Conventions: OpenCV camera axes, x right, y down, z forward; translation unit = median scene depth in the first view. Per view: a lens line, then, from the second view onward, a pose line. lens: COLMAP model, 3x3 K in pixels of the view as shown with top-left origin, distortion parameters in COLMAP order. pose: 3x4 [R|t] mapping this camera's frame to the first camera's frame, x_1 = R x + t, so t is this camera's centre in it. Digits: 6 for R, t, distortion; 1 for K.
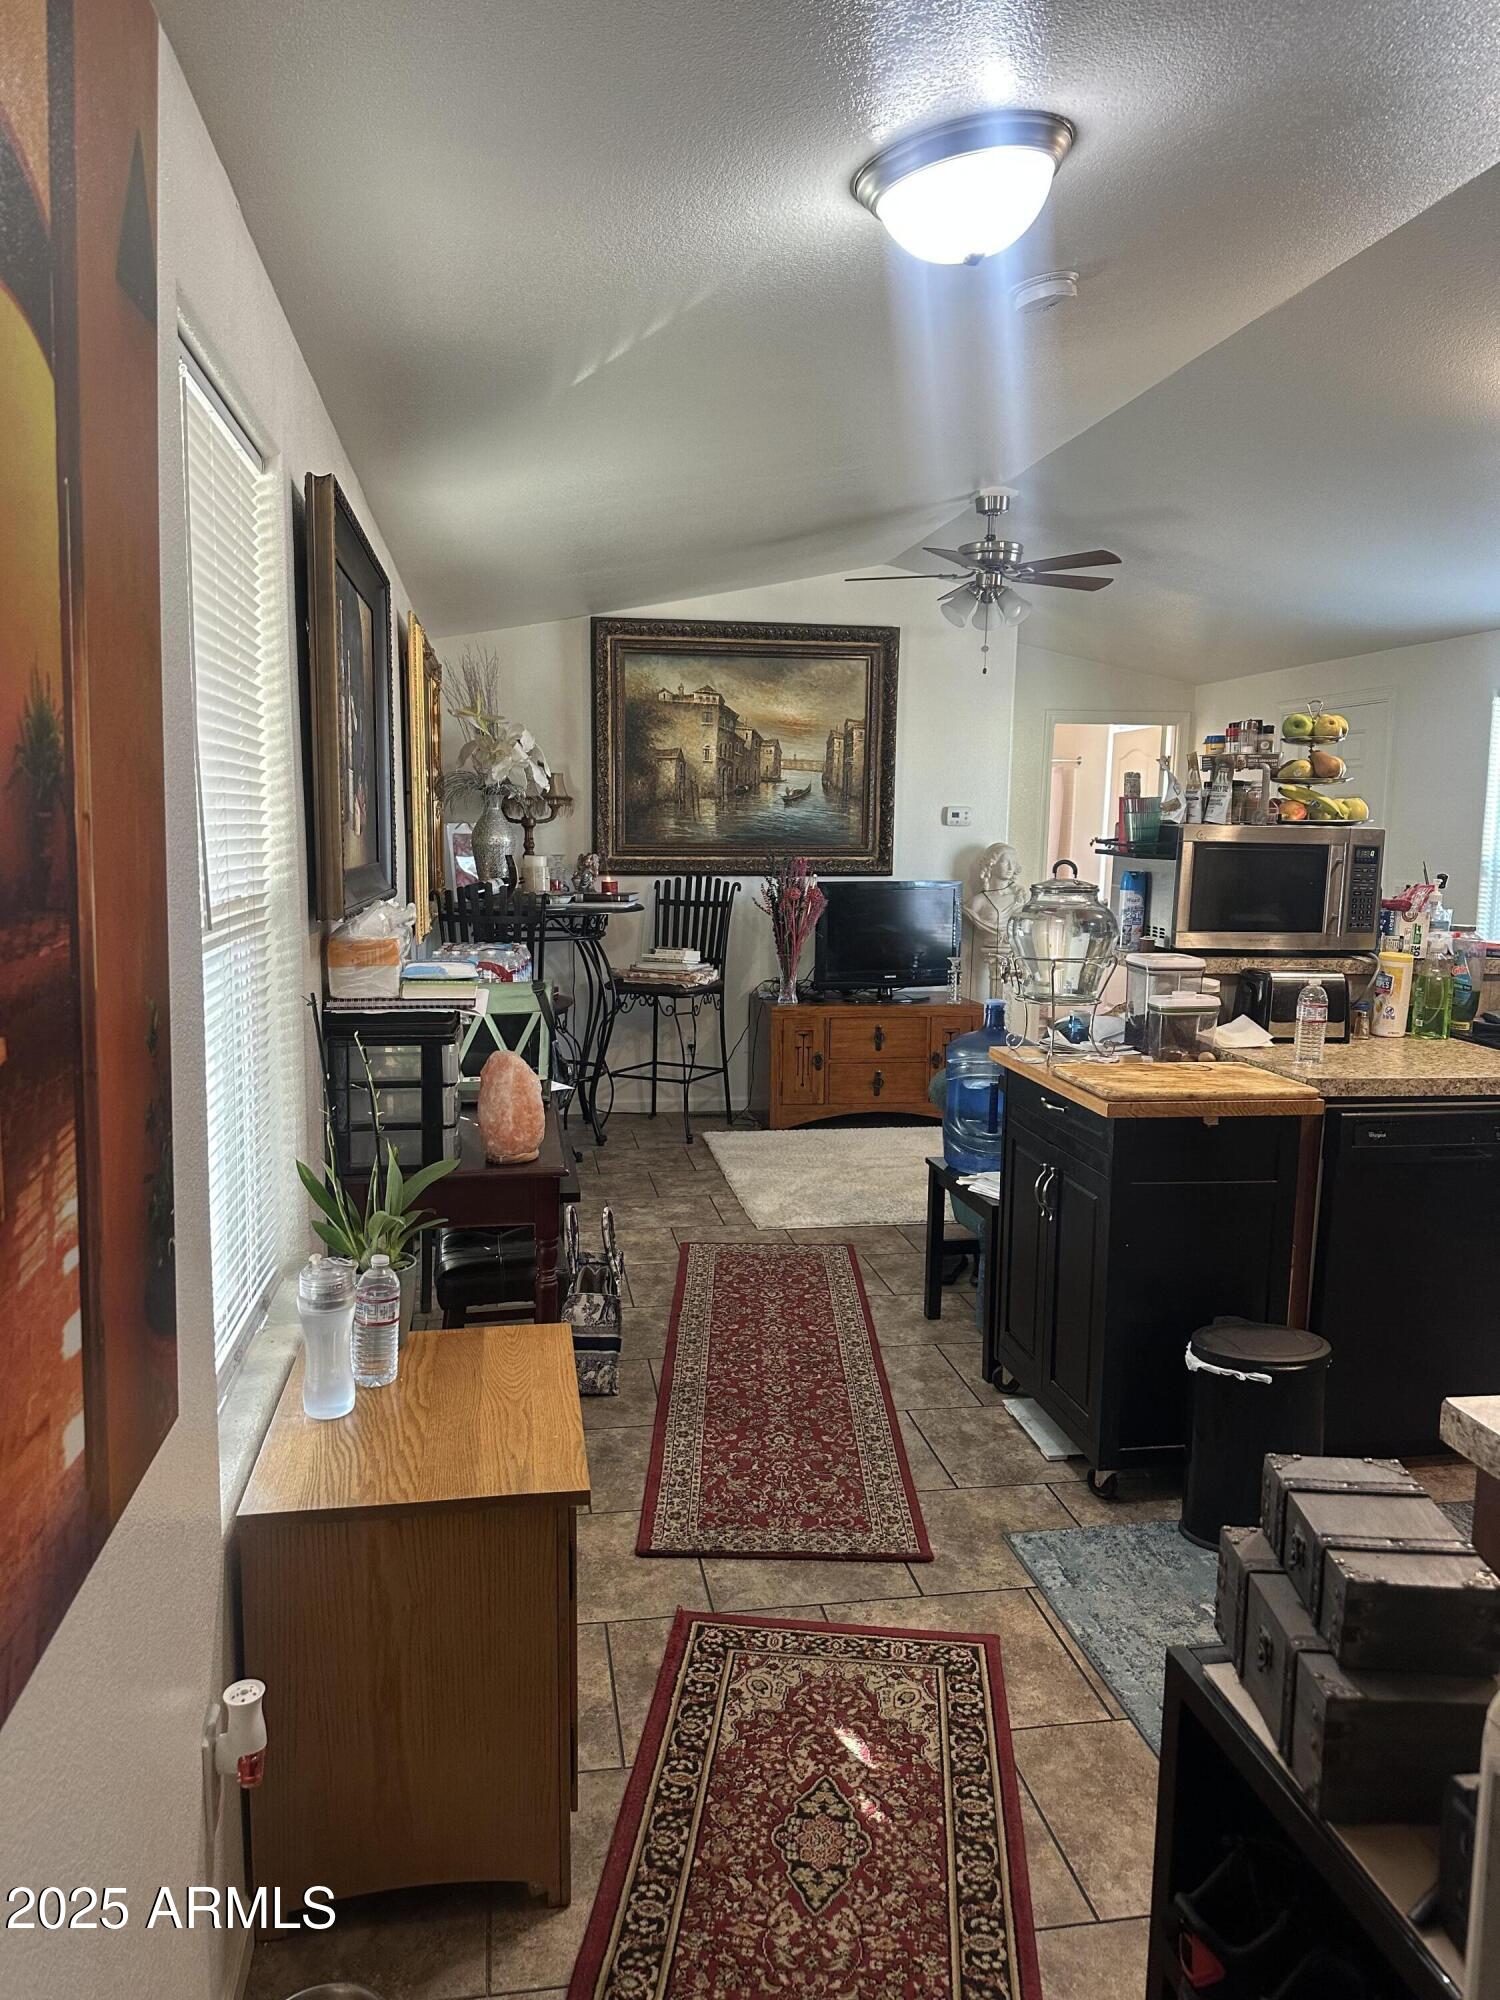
lens RADIAL K [[1418.2, 0, 745.1], [0, 1418.2, 991.3], [0, 0, 1]] dist [0.049633, -0.046301]
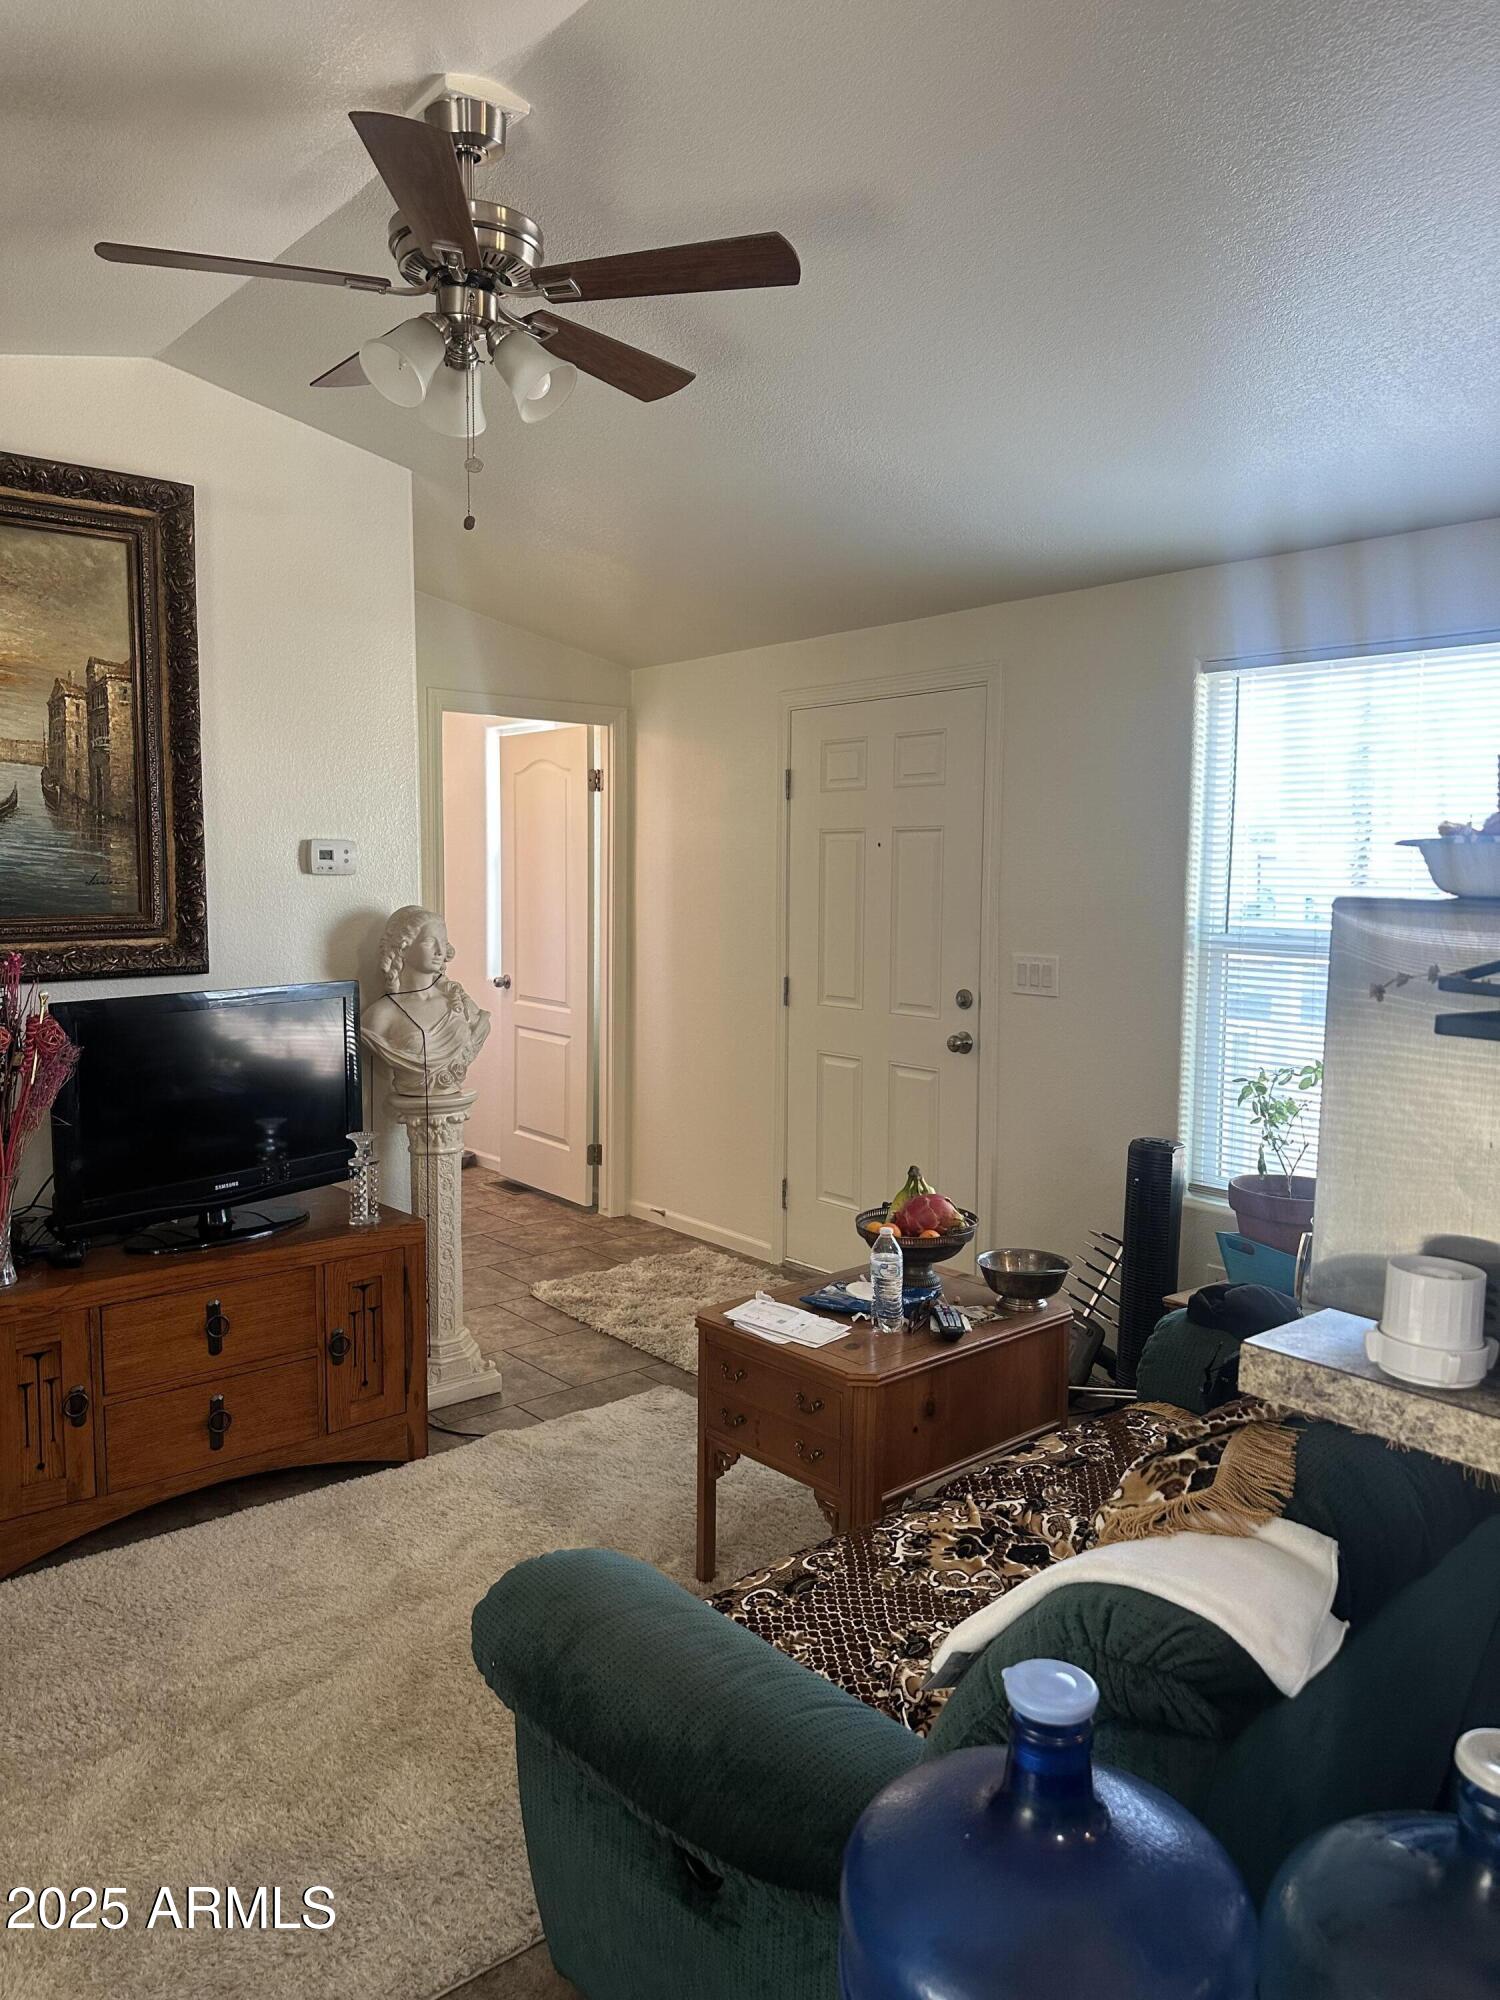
lens RADIAL K [[1400.0, 0, 748.0], [0, 1400.0, 999.8], [0, 0, 1]] dist [0.113010, -0.207427]
pose [[0.864631, -0.054858, 0.499404, 0.031489], [0.063730, 0.997967, -0.000715, -0.113550], [-0.498349, 0.032446, 0.866369, 0.886303]]
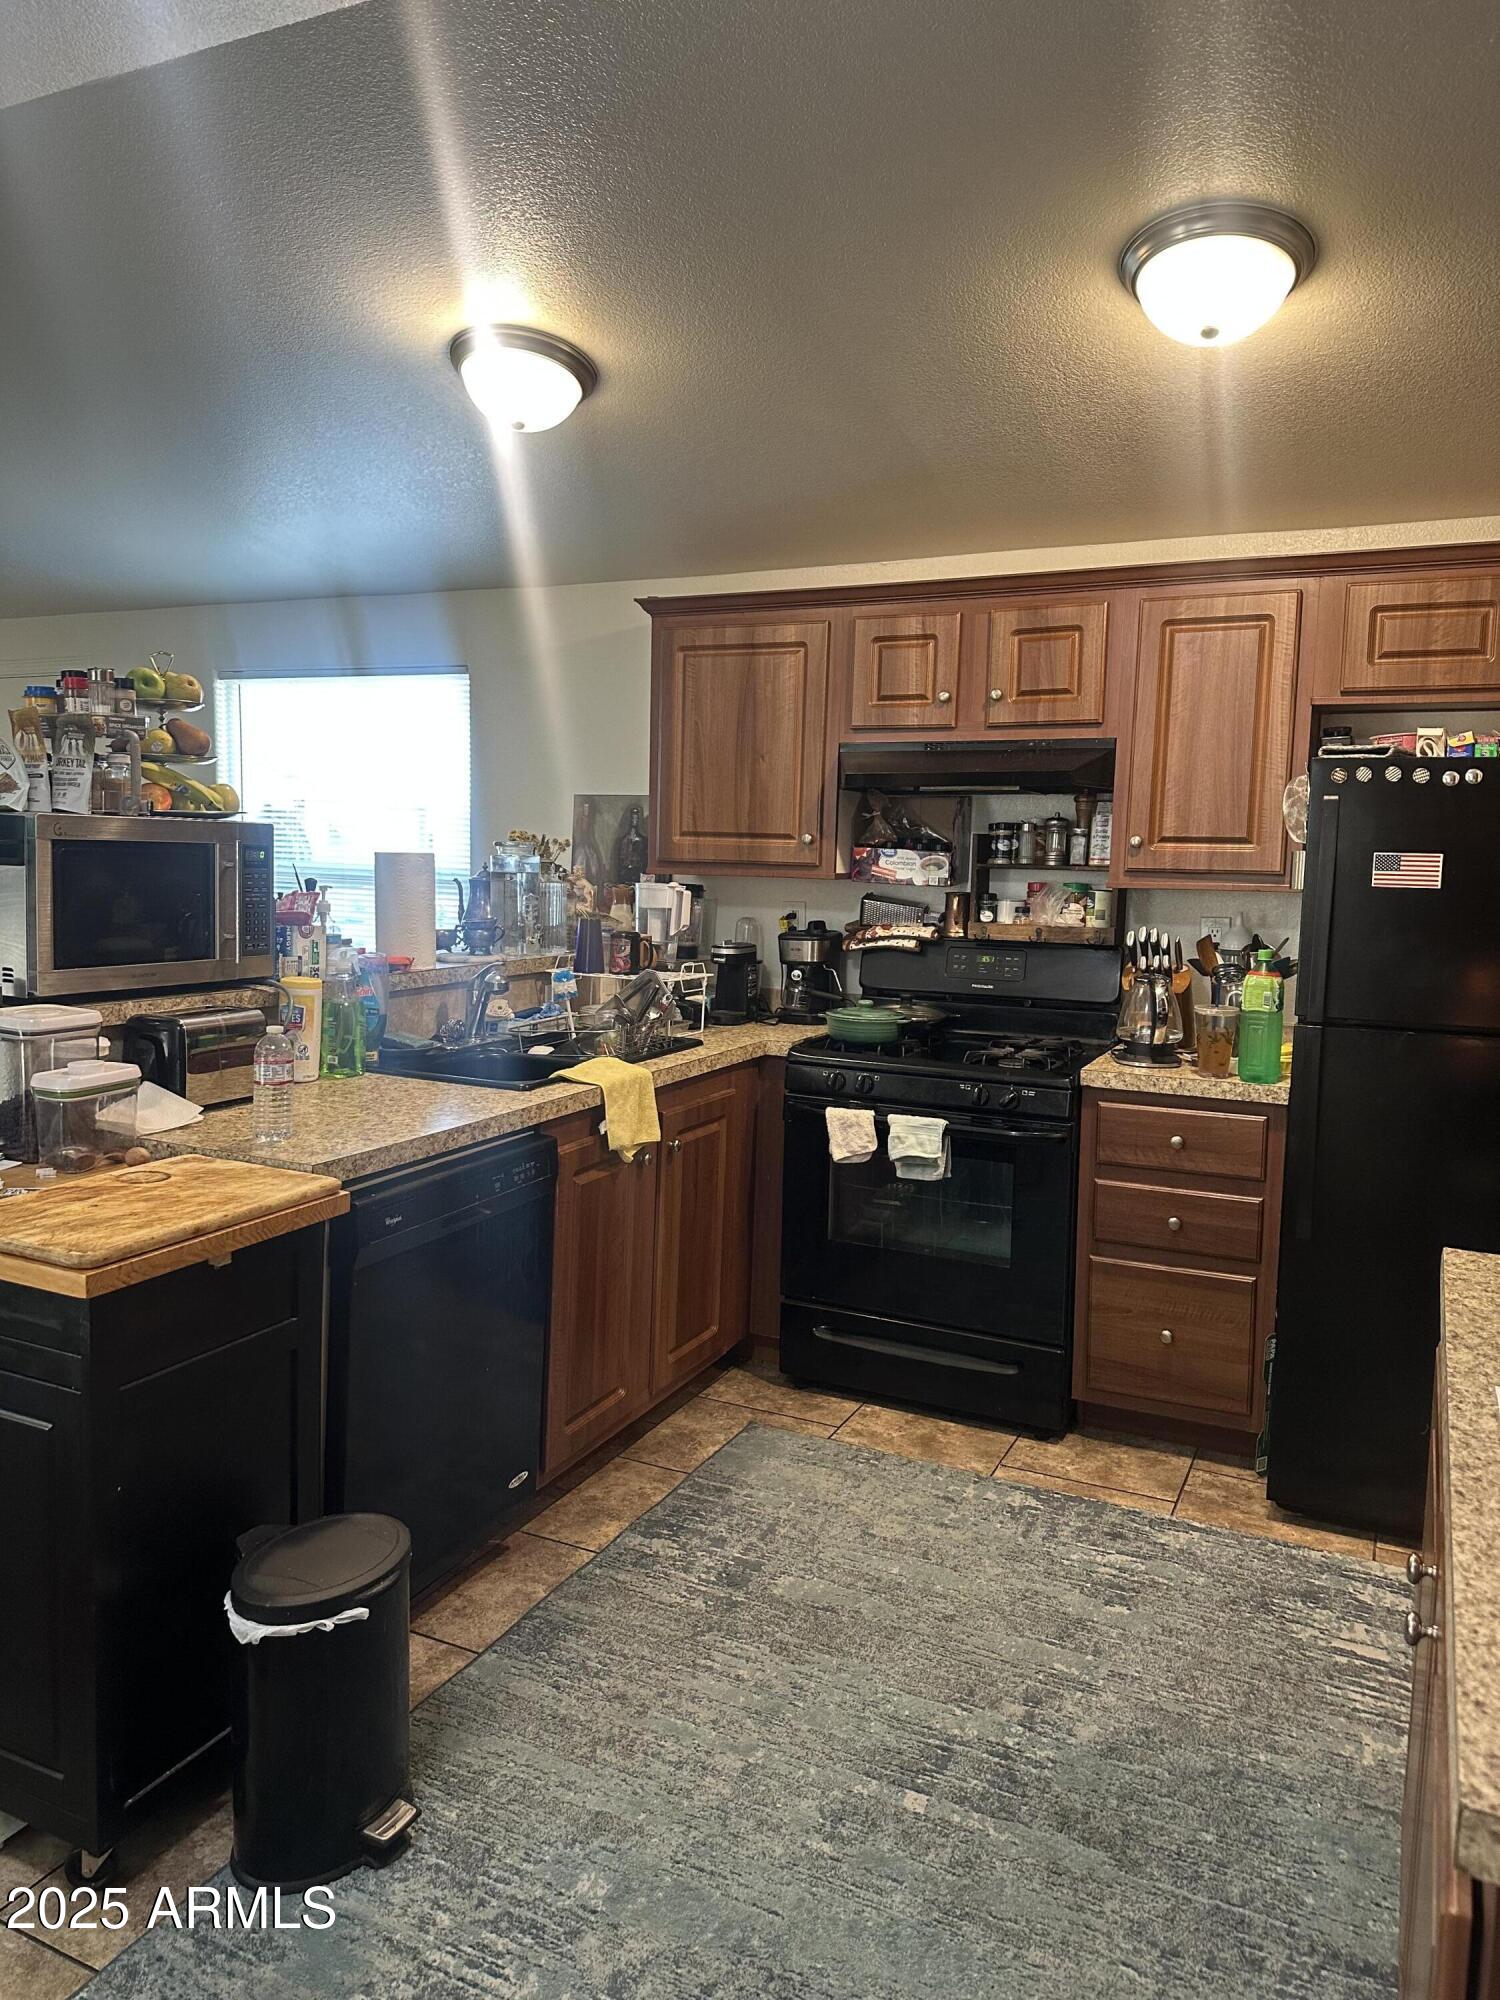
lens RADIAL K [[1418.2, 0, 745.1], [0, 1418.2, 991.3], [0, 0, 1]] dist [0.049633, -0.046301]
pose [[0.587795, -0.086655, 0.804356, -0.044607], [0.083110, 0.995455, 0.046509, -0.035169], [-0.804730, 0.039512, 0.592325, 0.317365]]
